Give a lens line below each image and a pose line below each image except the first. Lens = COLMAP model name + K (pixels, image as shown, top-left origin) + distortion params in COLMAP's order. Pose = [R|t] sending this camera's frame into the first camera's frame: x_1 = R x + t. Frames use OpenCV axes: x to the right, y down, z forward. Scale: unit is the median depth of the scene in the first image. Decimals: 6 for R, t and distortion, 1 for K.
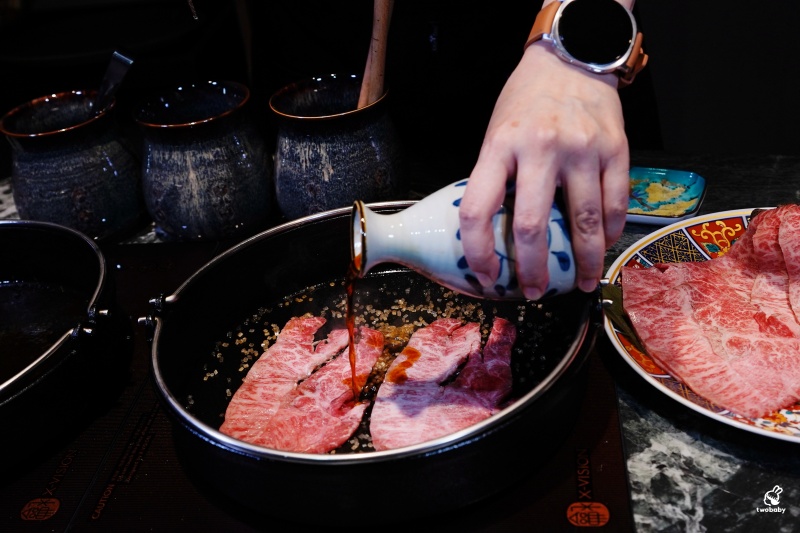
lens RADIAL K [[974.7, 0, 400.0], [0, 974.7, 266.5], [0, 0, 1]] dist [0.043919, -0.034343]
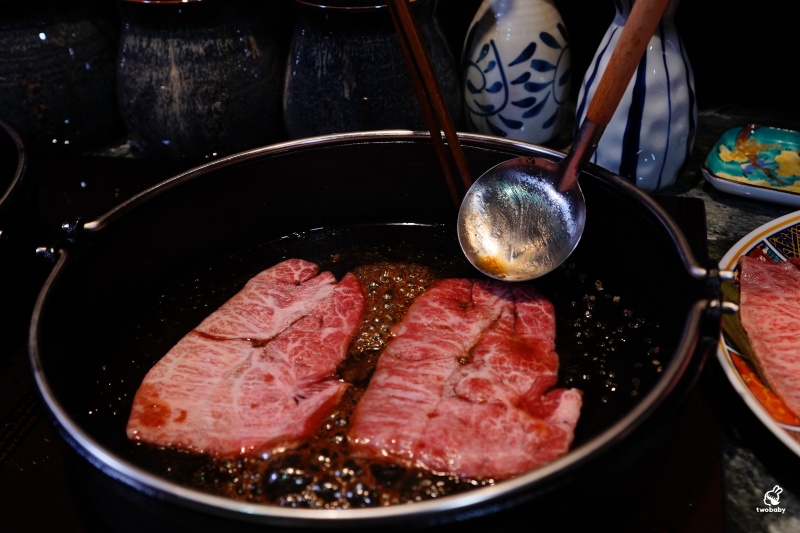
lens RADIAL K [[974.7, 0, 400.0], [0, 974.7, 266.5], [0, 0, 1]] dist [0.043919, -0.034343]
pose [[0.991378, 0.117227, -0.058536, 0.025862], [-0.115191, 0.992653, 0.037034, 0.009052], [0.062448, -0.029972, 0.997598, 0.272502]]
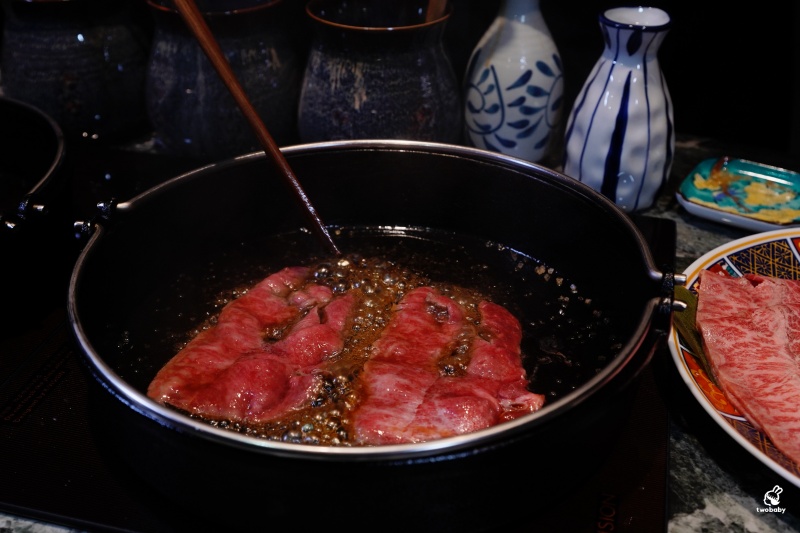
lens RADIAL K [[974.7, 0, 400.0], [0, 974.7, 266.5], [0, 0, 1]] dist [0.043919, -0.034343]
pose [[0.982727, 0.175002, -0.060181, 0.035298], [-0.174620, 0.984568, 0.011592, 0.028720], [0.061281, -0.000883, 0.998120, 0.198010]]
